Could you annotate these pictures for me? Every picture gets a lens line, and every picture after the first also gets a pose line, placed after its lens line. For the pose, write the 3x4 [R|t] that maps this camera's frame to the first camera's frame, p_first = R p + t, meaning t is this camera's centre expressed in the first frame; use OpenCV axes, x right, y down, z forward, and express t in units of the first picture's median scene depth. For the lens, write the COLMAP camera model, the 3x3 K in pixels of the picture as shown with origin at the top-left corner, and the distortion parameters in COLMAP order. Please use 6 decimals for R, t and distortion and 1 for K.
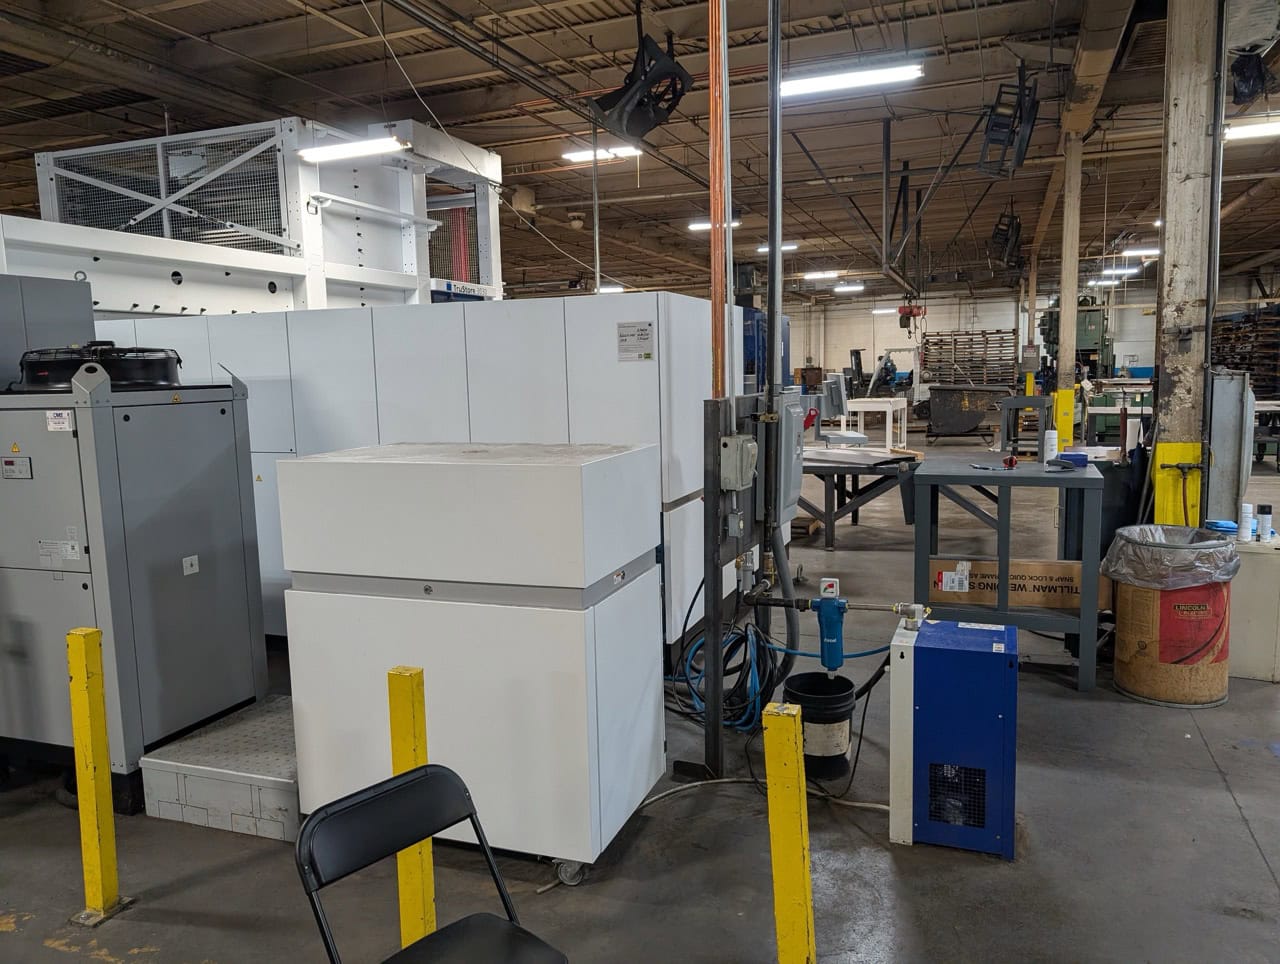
lens RADIAL K [[920.1, 0, 645.4], [0, 920.1, 478.1], [0, 0, 1]] dist [0.010267, -0.001206]
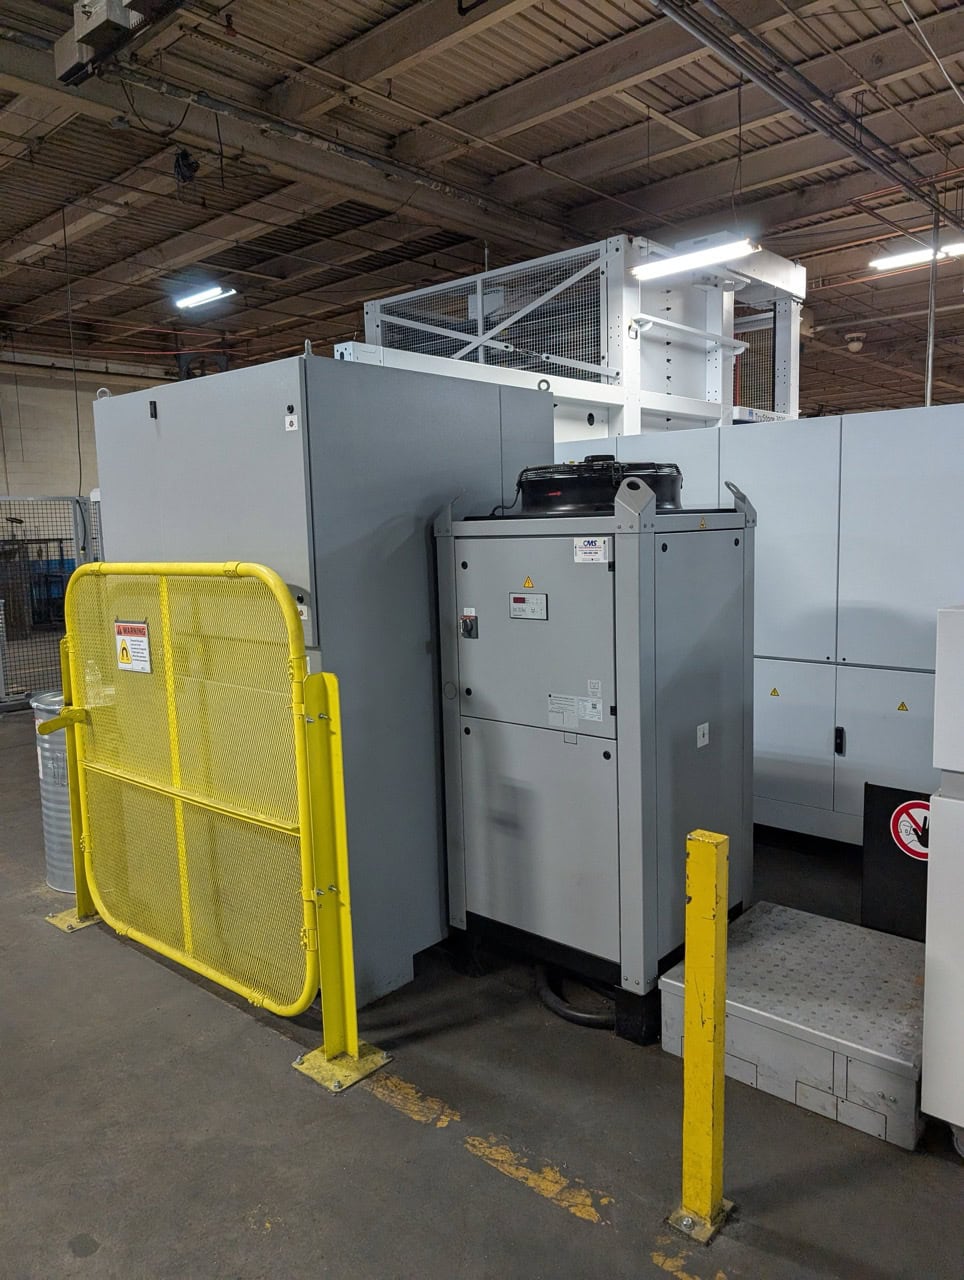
lens RADIAL K [[914.7, 0, 493.6], [0, 914.7, 629.3], [0, 0, 1]] dist [0.021982, -0.006611]
pose [[0.936375, 0.041951, -0.348485, -0.155245], [-0.039341, 0.999120, 0.014566, -0.000334], [0.348789, 0.000070, 0.937201, 0.078753]]
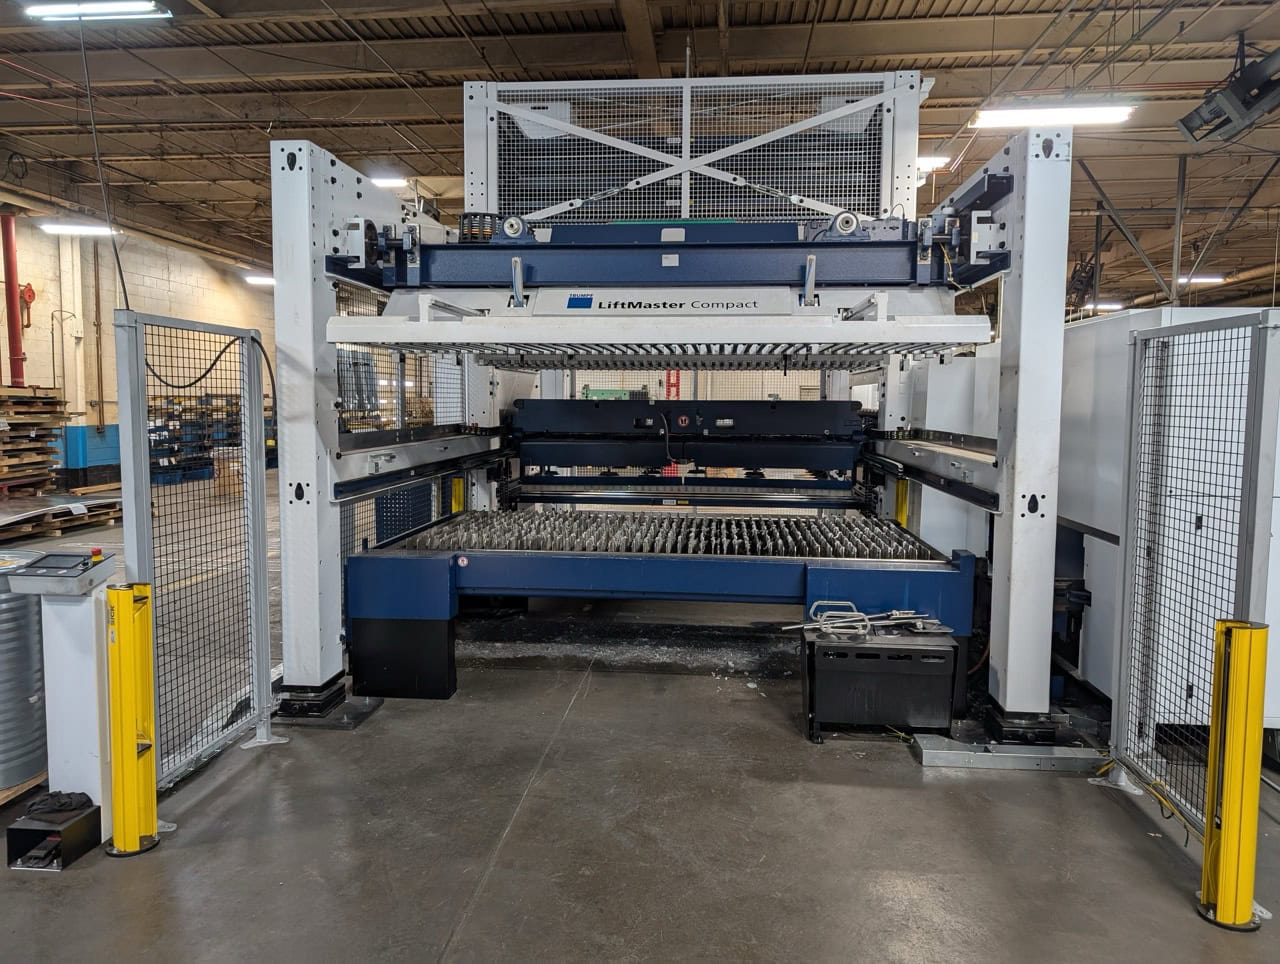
lens RADIAL K [[929.6, 0, 640.2], [0, 929.6, 467.9], [0, 0, 1]] dist [0.012212, 0.000181]
pose [[0.961963, 0.007894, 0.273064, -0.793949], [0.005856, 0.998757, -0.049500, -0.013302], [-0.273115, 0.049217, 0.960721, 0.303239]]
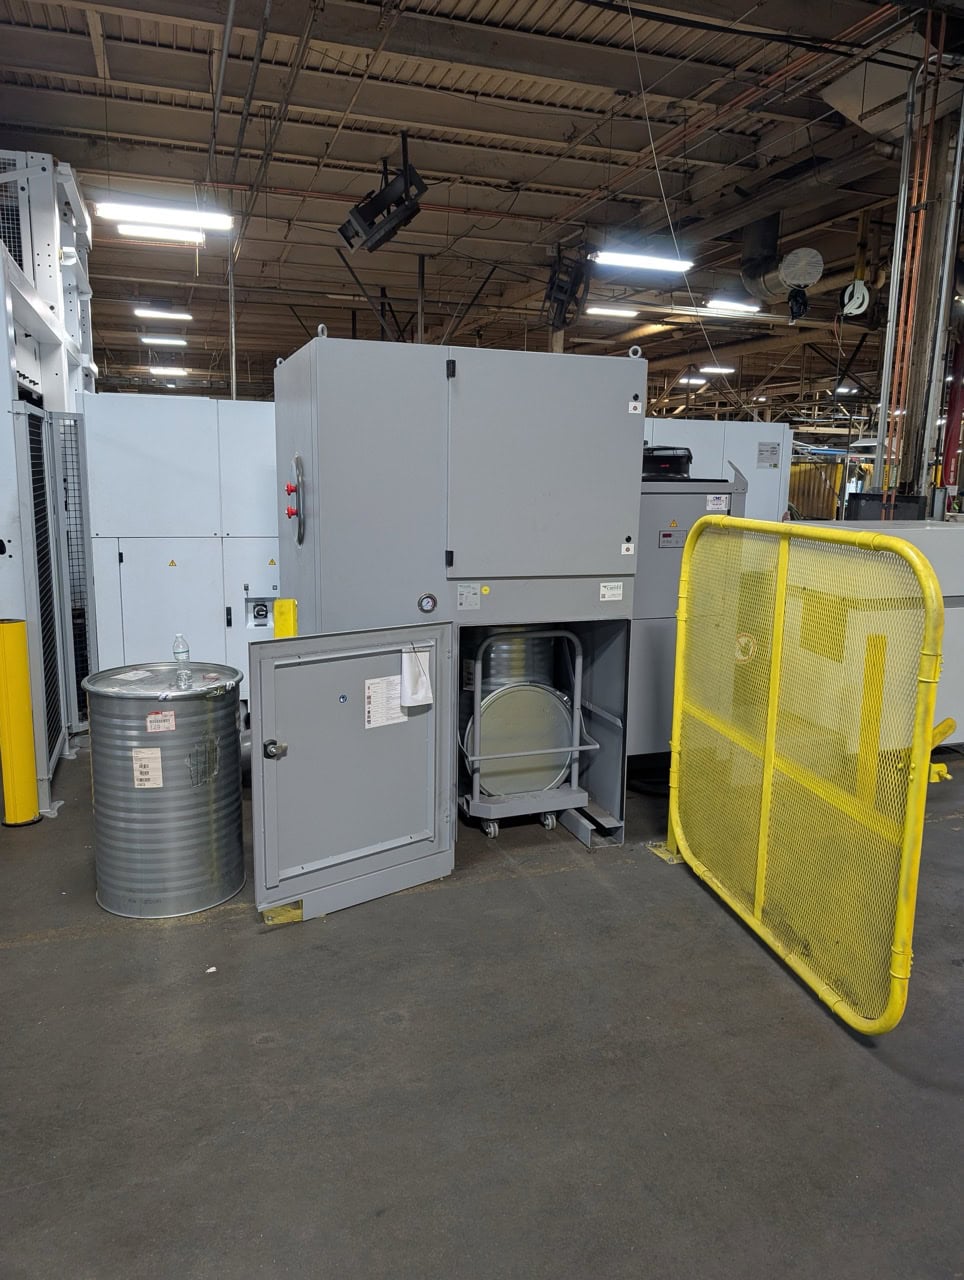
lens RADIAL K [[920.1, 0, 482.0], [0, 920.1, 640.0], [0, 0, 1]] dist [0.010267, -0.001206]
pose [[0.762541, -0.082776, 0.641623, -0.637468], [0.041338, 0.995988, 0.079364, 0.006140], [-0.645618, -0.033995, 0.762903, 0.067256]]
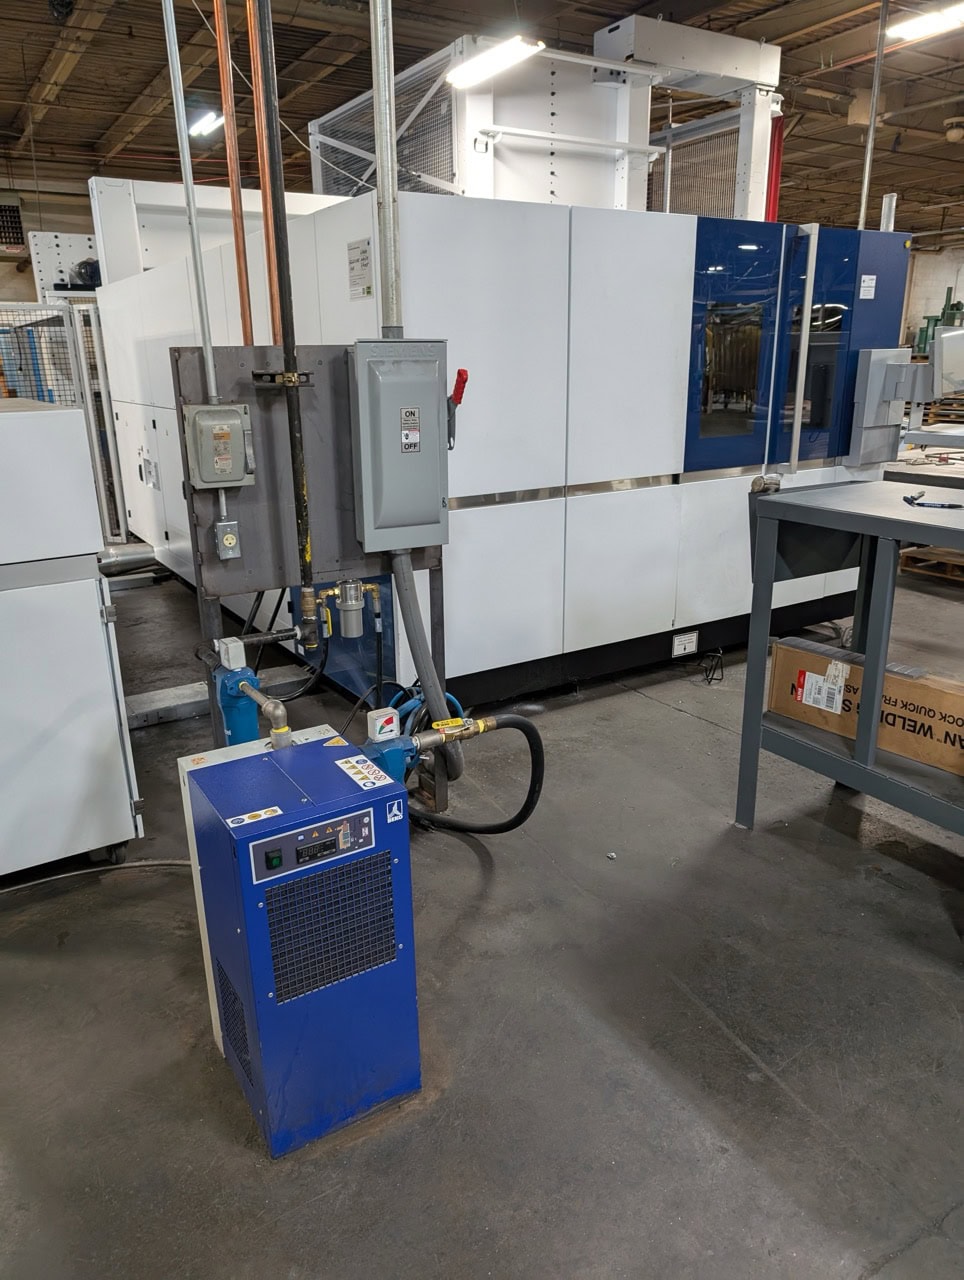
lens RADIAL K [[905.5, 0, 463.5], [0, 905.5, 653.8], [0, 0, 1]] dist [0.009620, 0.003606]
pose [[0.789617, 0.201850, -0.579449, 0.245437], [-0.075904, 0.969223, 0.234192, -0.014004], [0.608887, -0.140940, 0.780636, 0.213183]]
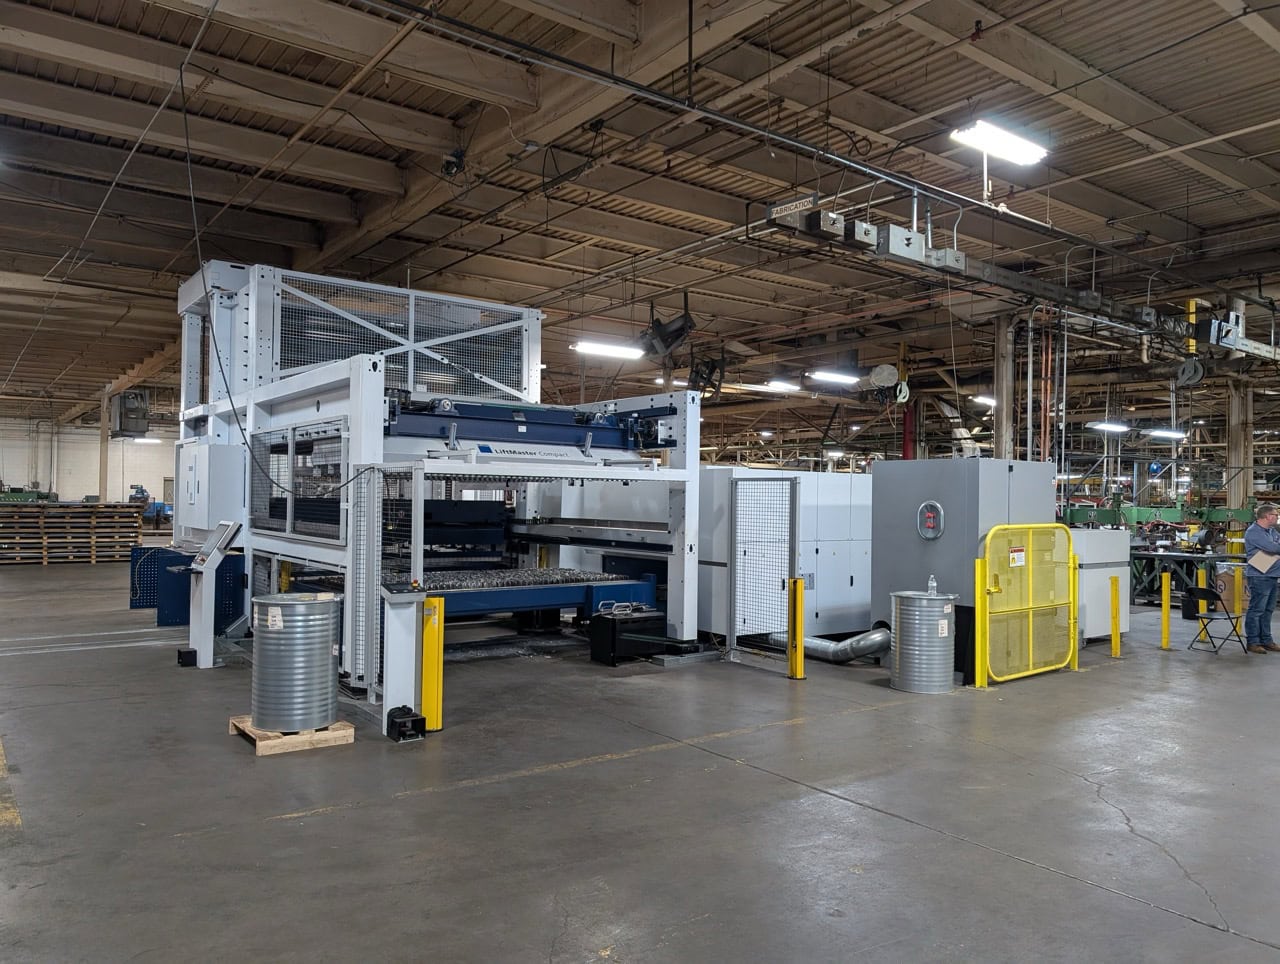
lens RADIAL K [[920.1, 0, 645.4], [0, 920.1, 478.1], [0, 0, 1]] dist [0.010267, -0.001206]
pose [[0.537641, 0.052737, 0.841523, -1.373300], [0.070865, 0.991685, -0.107422, 0.010880], [-0.840191, 0.117389, 0.529433, 0.173643]]
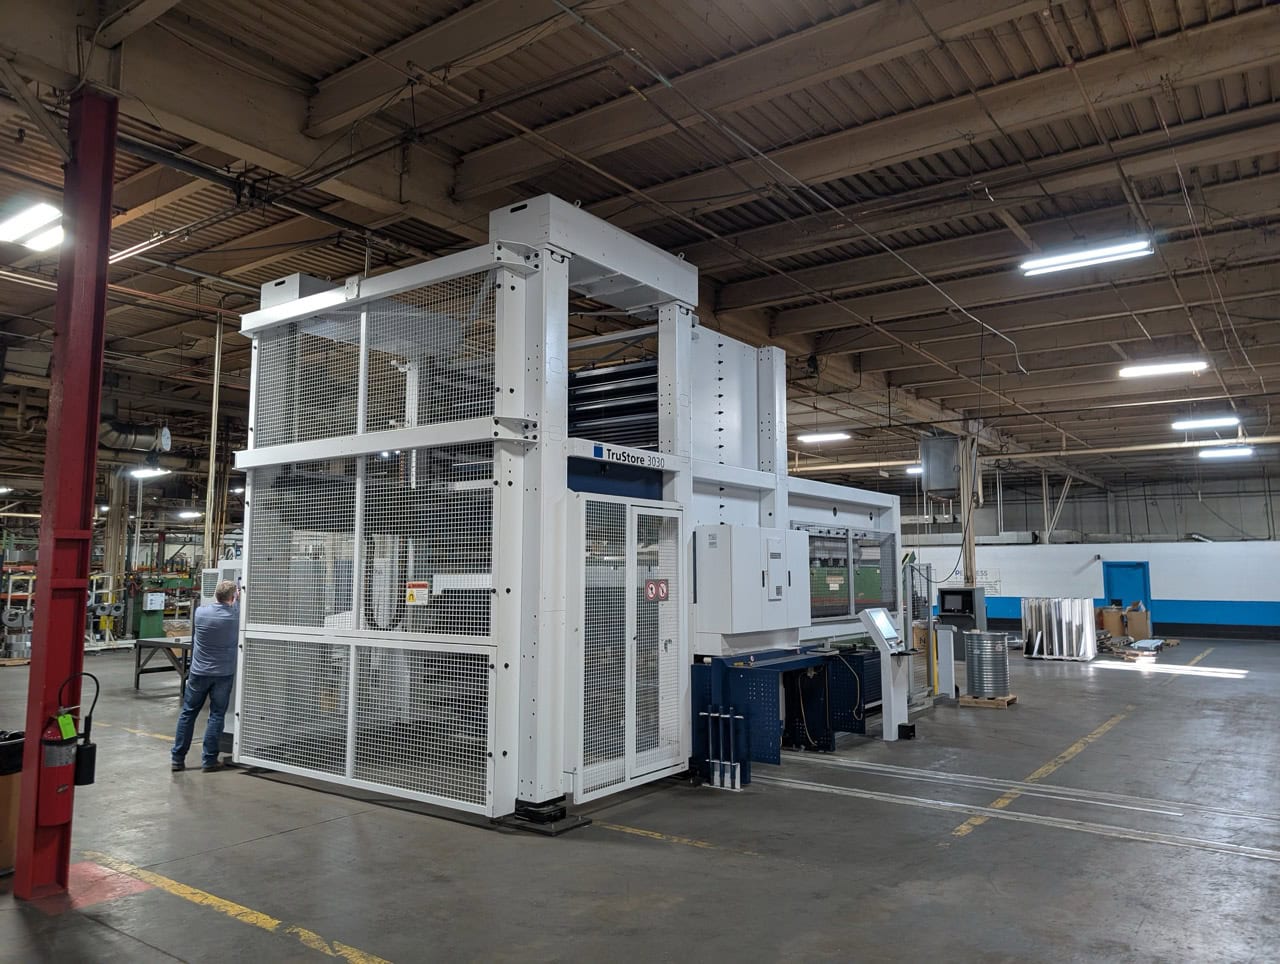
lens RADIAL K [[929.6, 0, 640.2], [0, 929.6, 467.9], [0, 0, 1]] dist [0.012212, 0.000181]
pose [[0.966411, -0.001315, -0.256997, -0.031835], [-0.056565, 0.974377, -0.217693, -0.077373], [0.250698, 0.224918, 0.941574, 0.515732]]
